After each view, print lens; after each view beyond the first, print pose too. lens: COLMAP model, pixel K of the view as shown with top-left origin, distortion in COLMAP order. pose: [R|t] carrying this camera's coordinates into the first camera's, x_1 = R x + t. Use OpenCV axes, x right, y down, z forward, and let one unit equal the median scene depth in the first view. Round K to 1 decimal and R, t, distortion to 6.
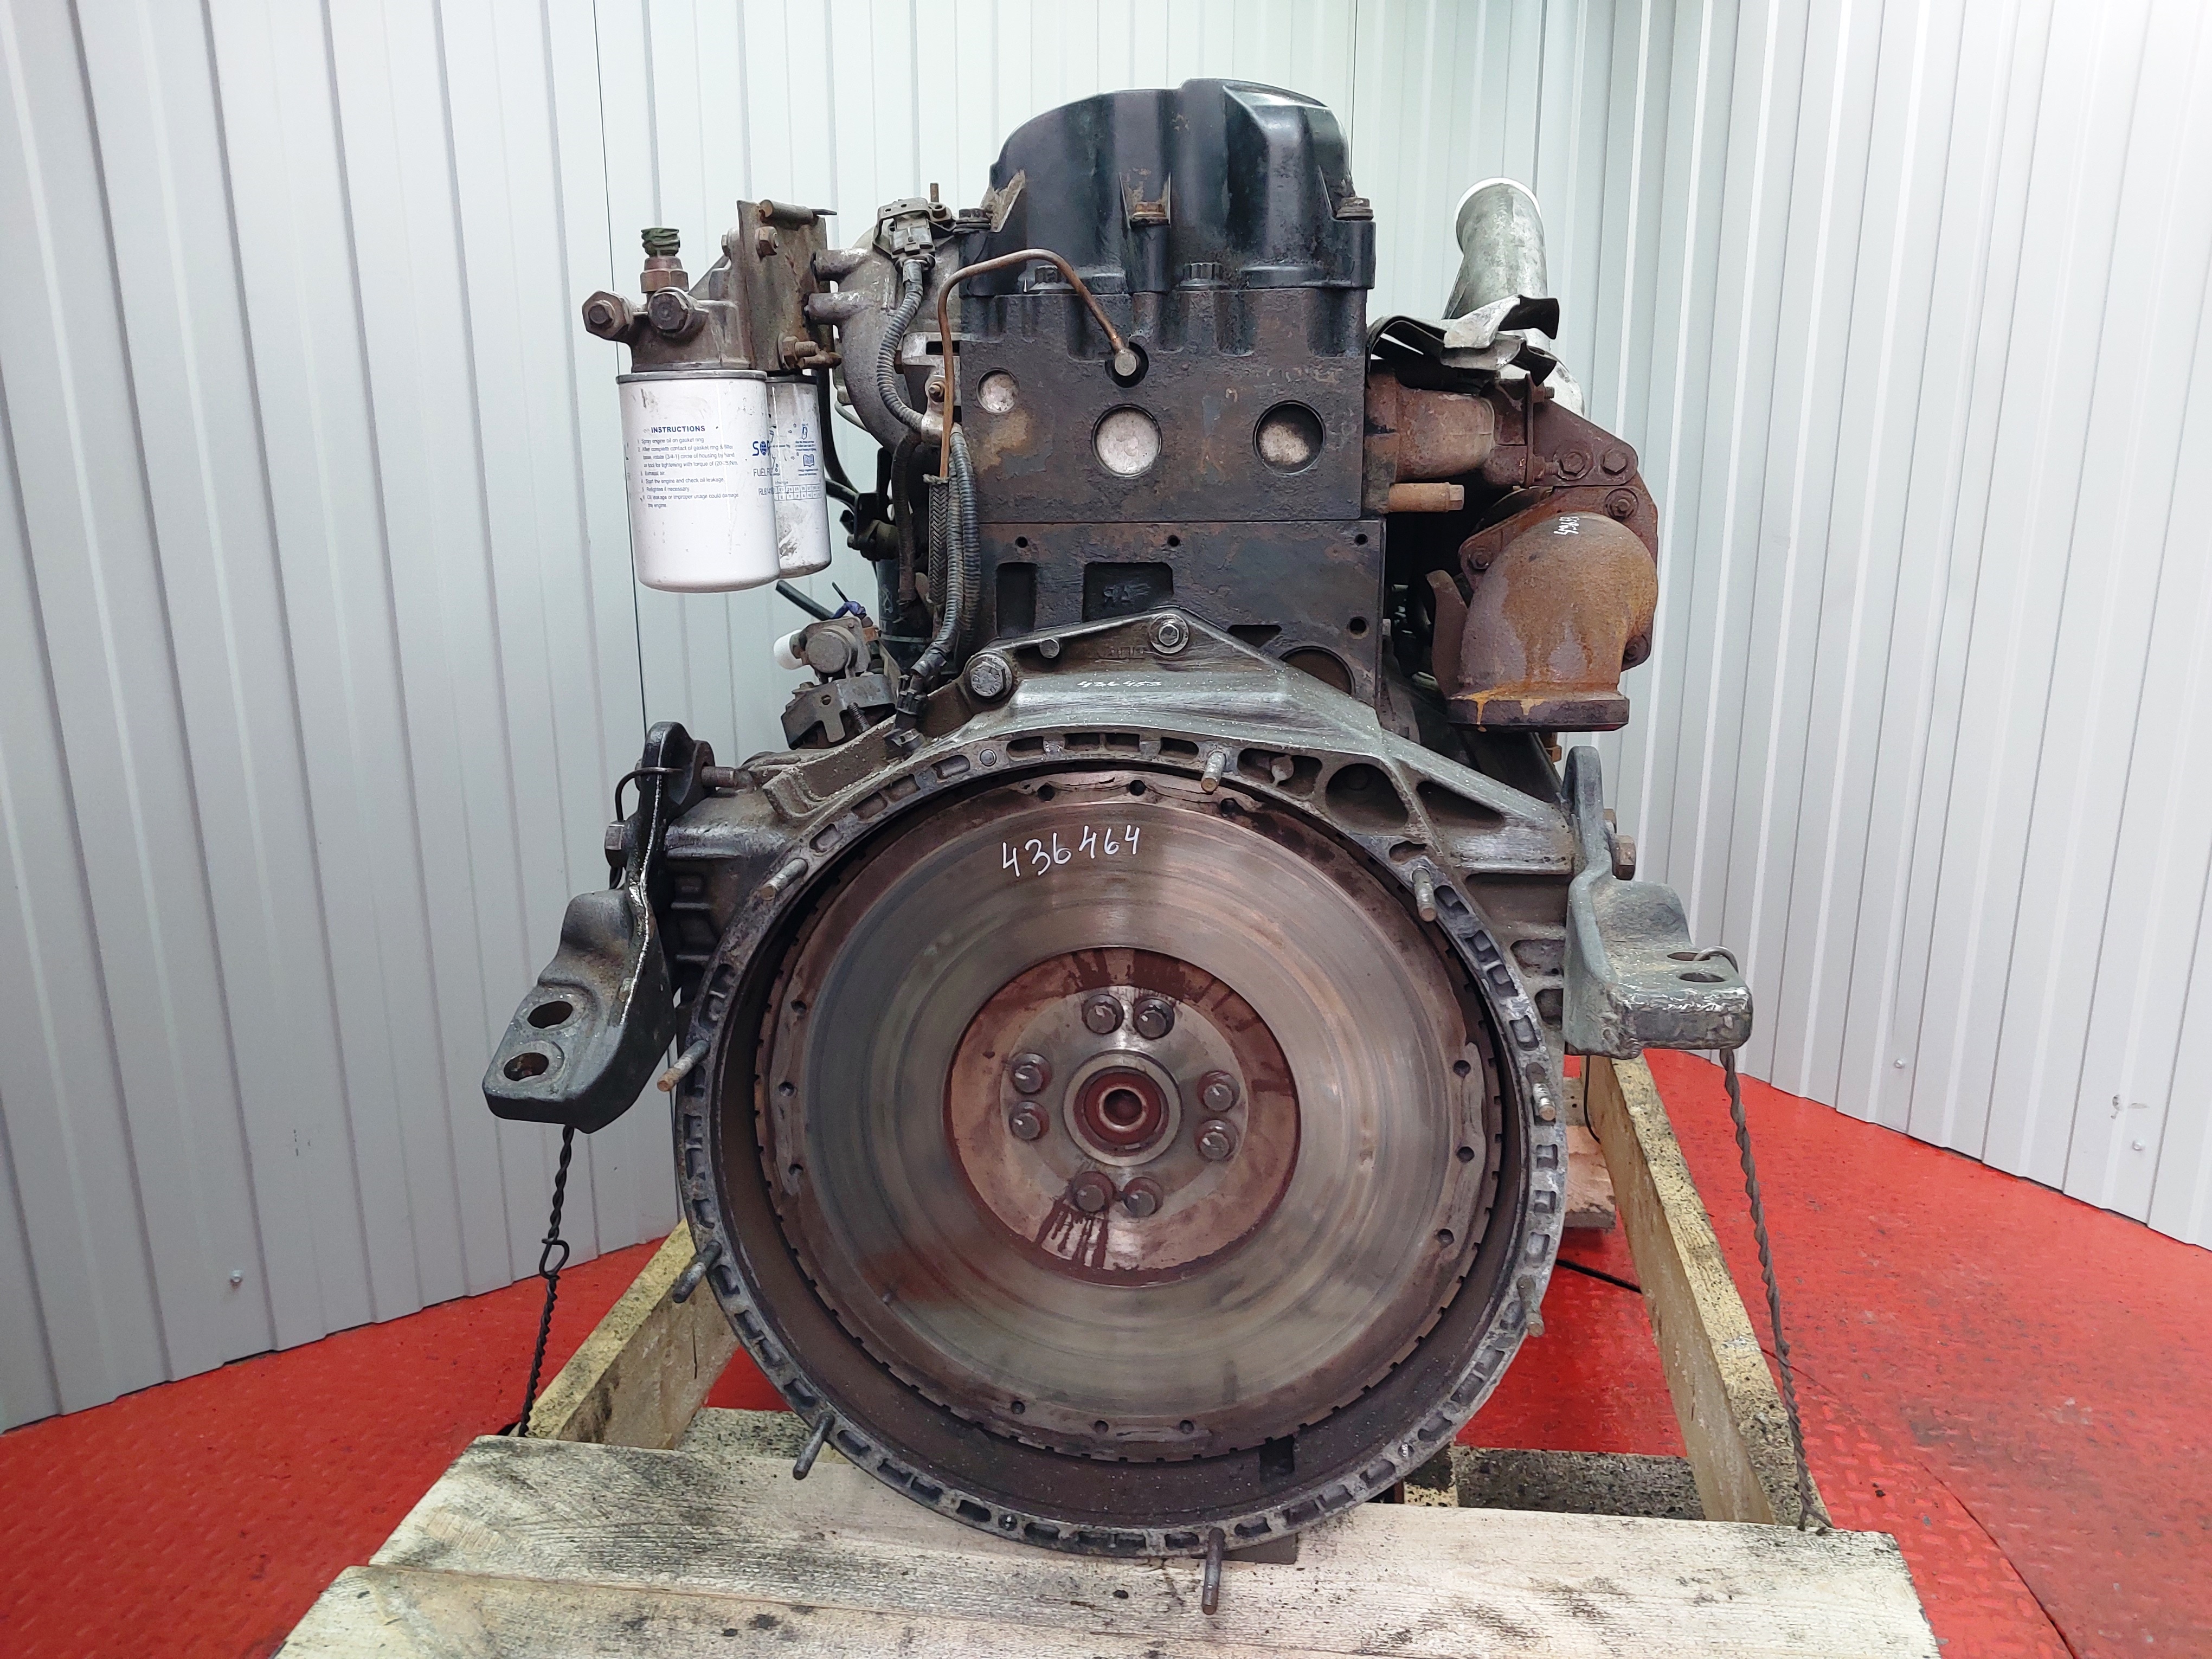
lens RADIAL K [[1710.2, 0, 1102.1], [0, 1710.2, 822.2], [0, 0, 1]] dist [0.060155, -0.069713]
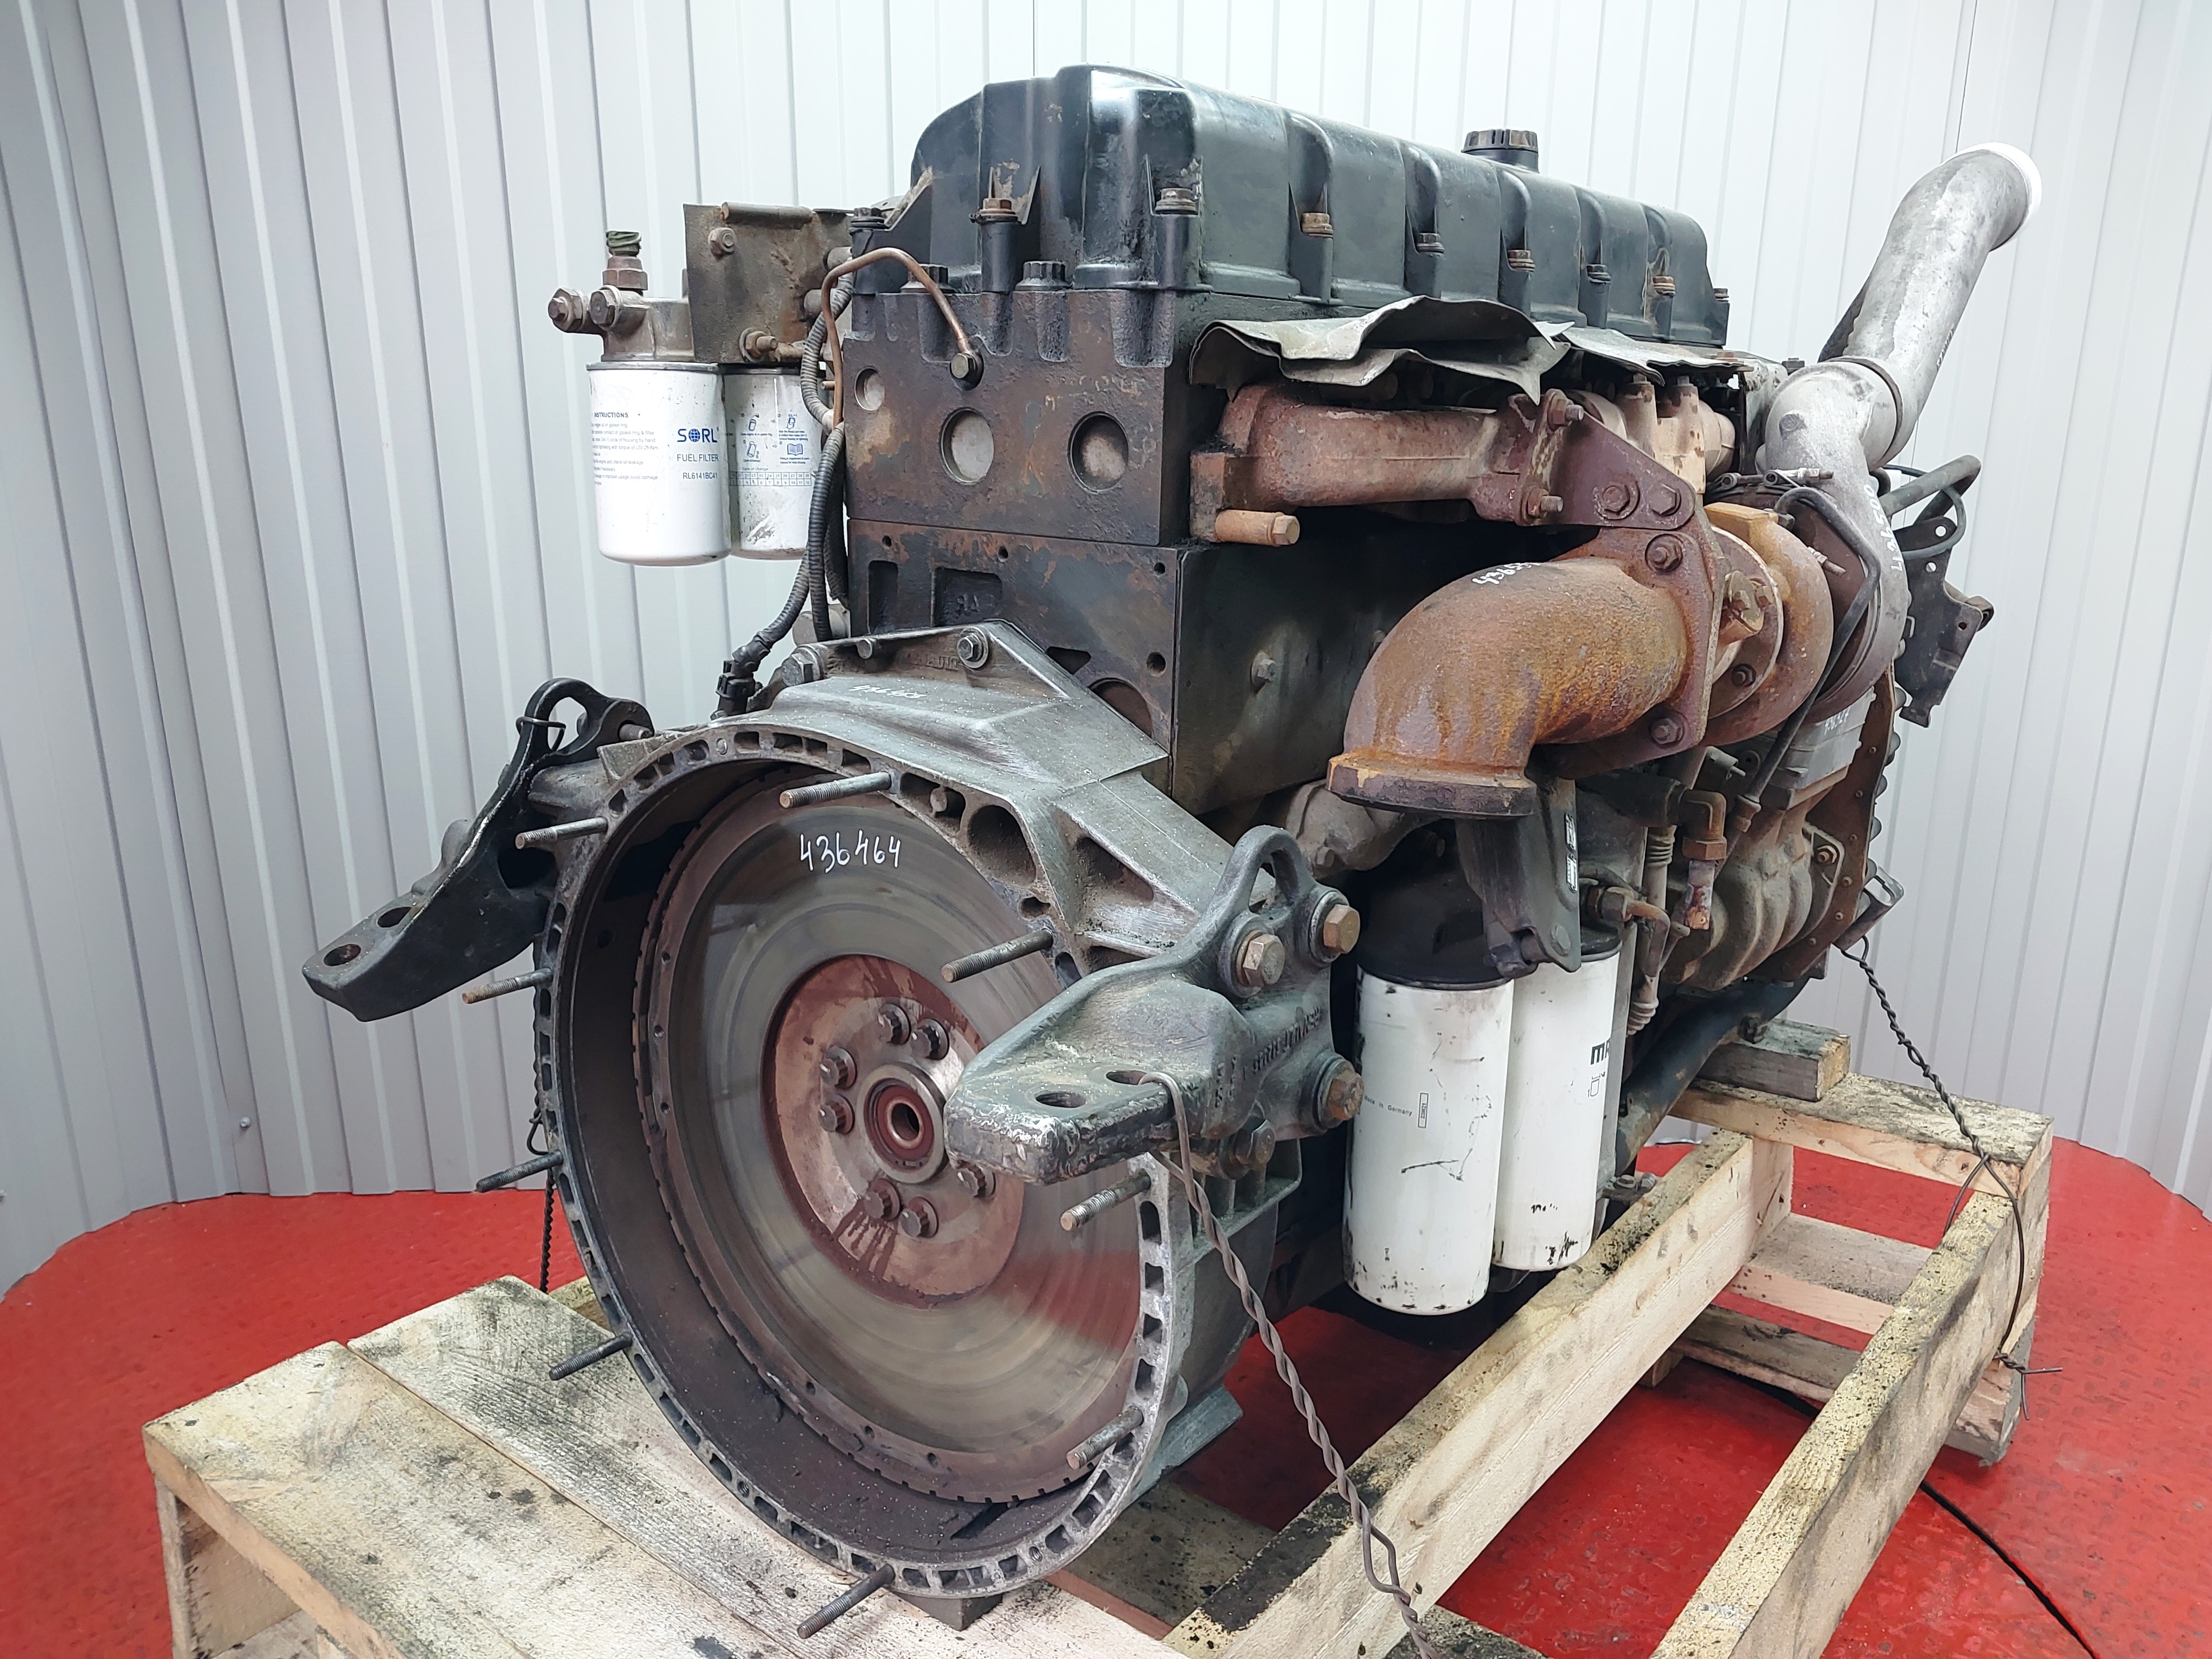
lens RADIAL K [[1733.8, 0, 1106.0], [0, 1733.8, 829.5], [0, 0, 1]] dist [0.037335, -0.001964]
pose [[0.862766, 0.155516, -0.481093, 0.578443], [-0.149110, 0.987463, 0.051797, -0.069836], [0.483116, 0.027047, 0.875138, 0.182839]]
